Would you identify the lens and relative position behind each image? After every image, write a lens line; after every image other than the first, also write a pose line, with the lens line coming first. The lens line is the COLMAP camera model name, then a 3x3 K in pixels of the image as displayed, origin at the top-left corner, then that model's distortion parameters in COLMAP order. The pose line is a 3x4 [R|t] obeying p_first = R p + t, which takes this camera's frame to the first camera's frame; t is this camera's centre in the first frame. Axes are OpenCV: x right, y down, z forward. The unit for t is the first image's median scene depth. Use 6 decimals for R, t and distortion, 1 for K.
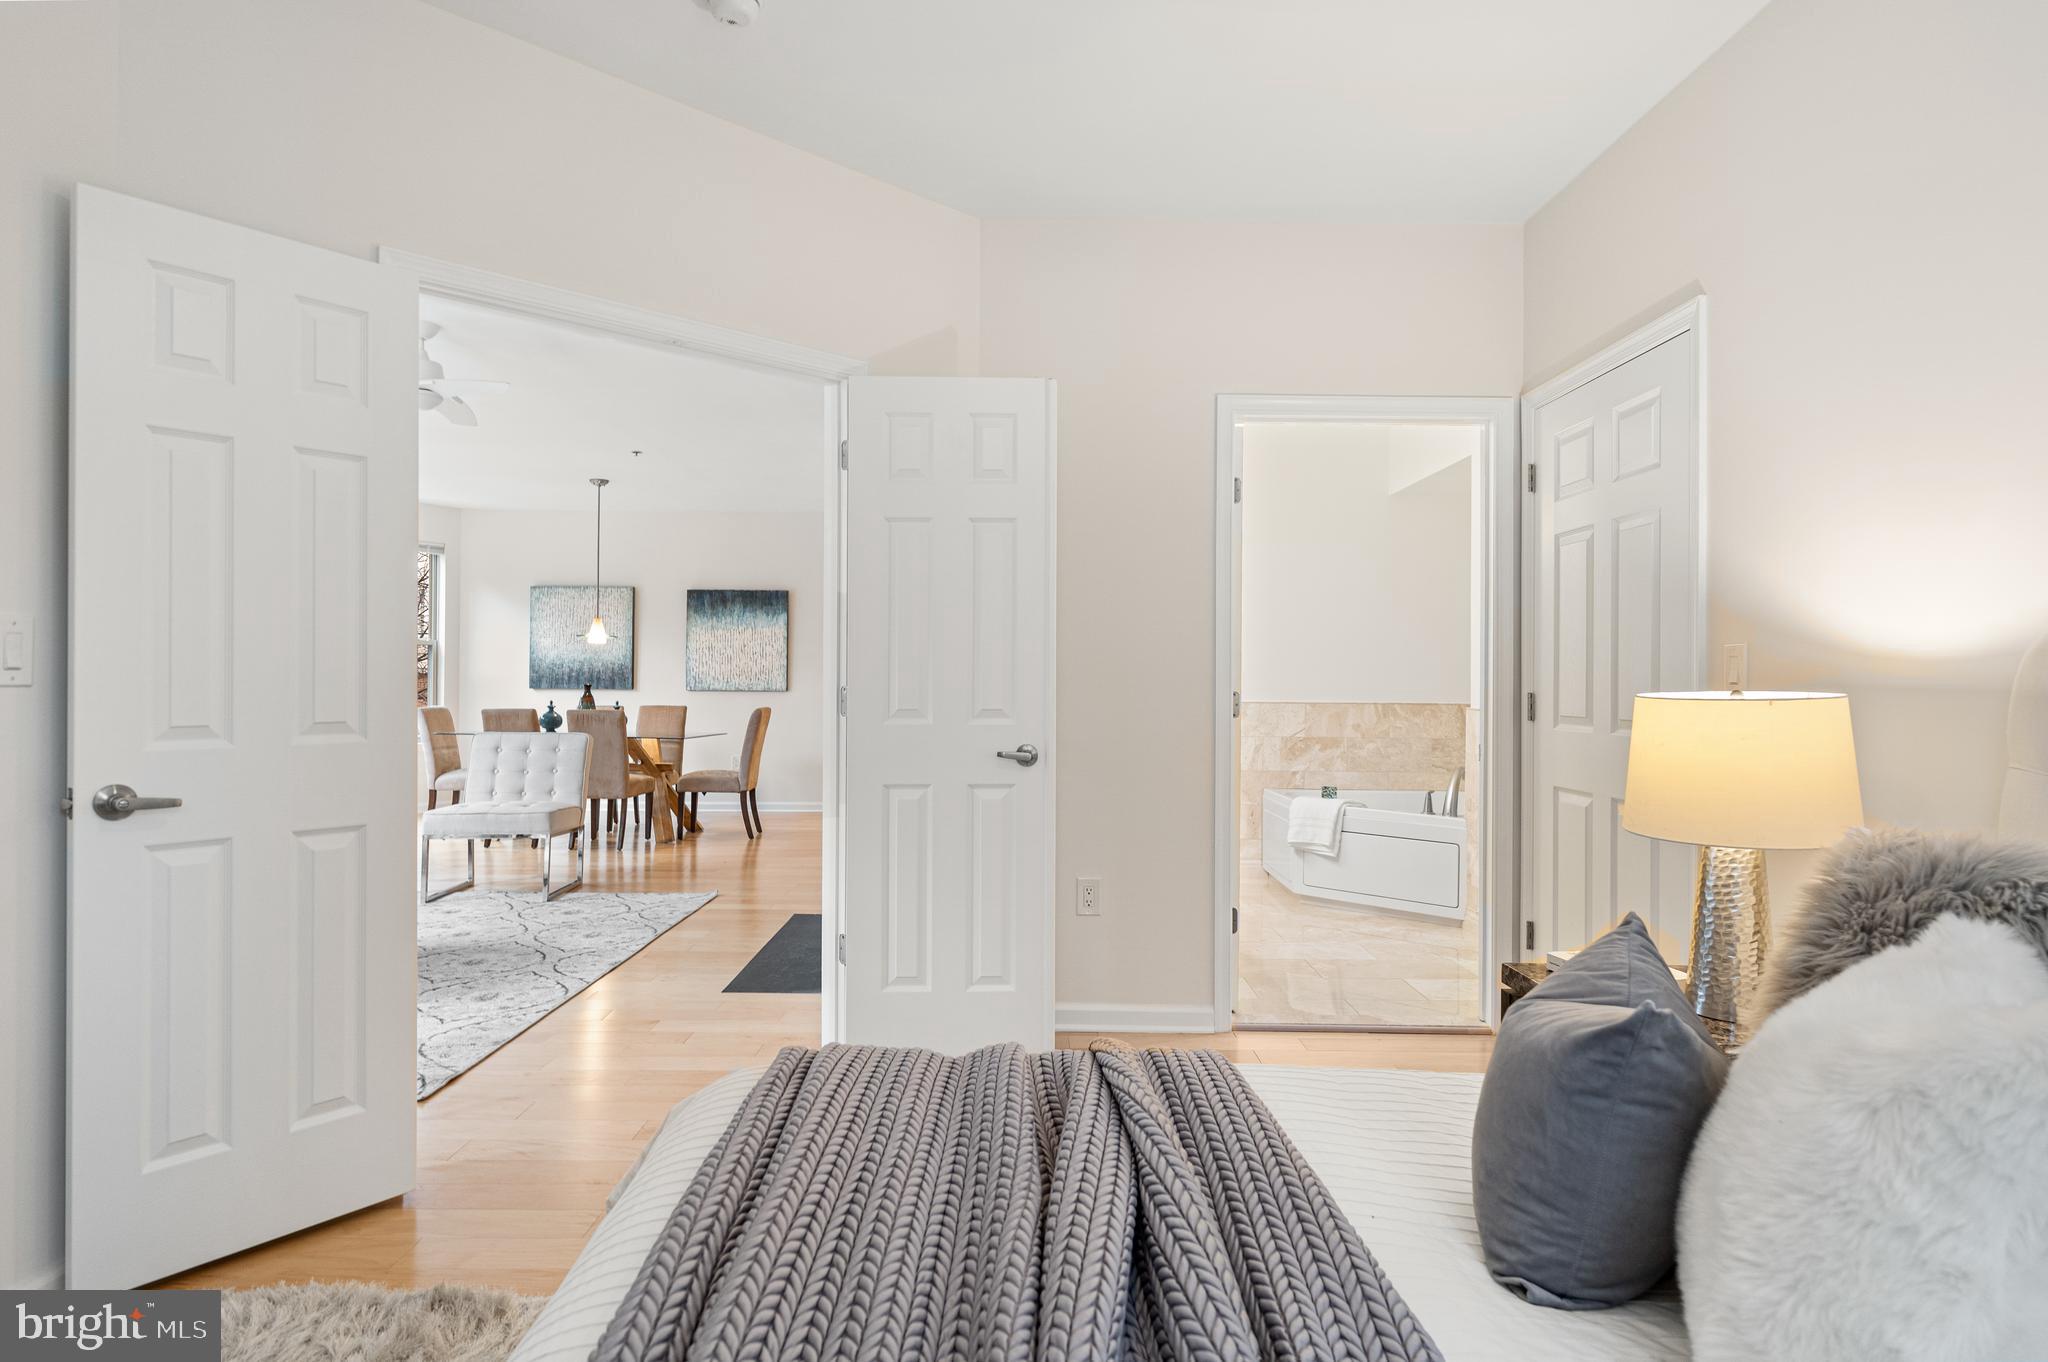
lens RADIAL K [[1155.8, 0, 1026.5], [0, 1155.8, 686.9], [0, 0, 1]] dist [-0.006499, 0.002152]
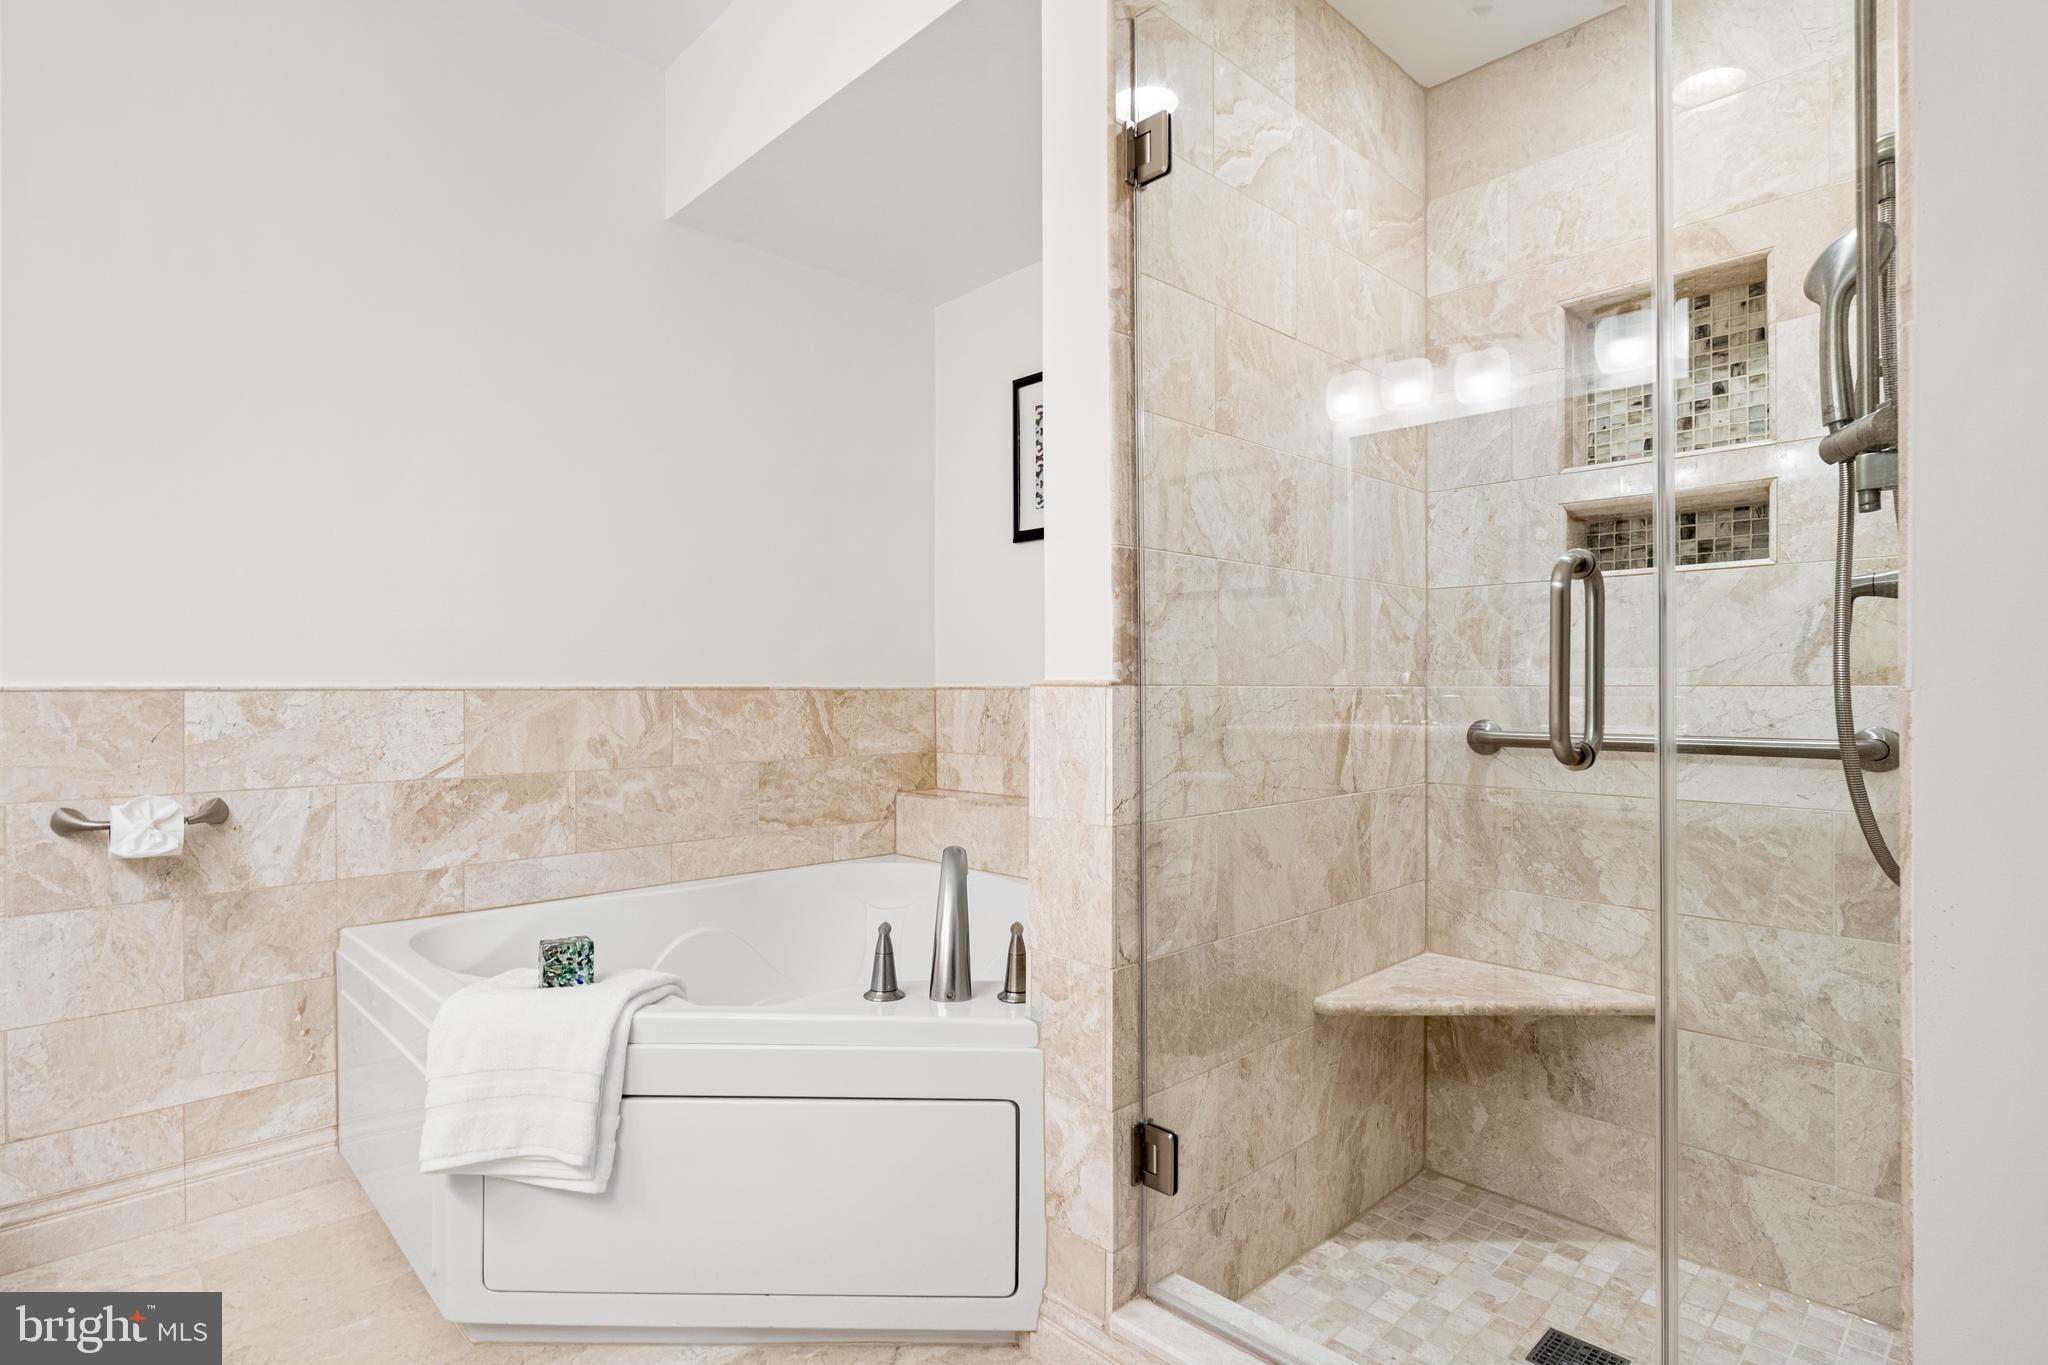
lens RADIAL K [[1048.0, 0, 1029.9], [0, 1048.0, 692.8], [0, 0, 1]] dist [-0.005486, 0.001652]
pose [[0.727729, -0.013964, 0.685723, 0.139067], [0.016390, 0.999861, 0.002966, 0.017149], [-0.685669, 0.009080, 0.727857, 0.615271]]
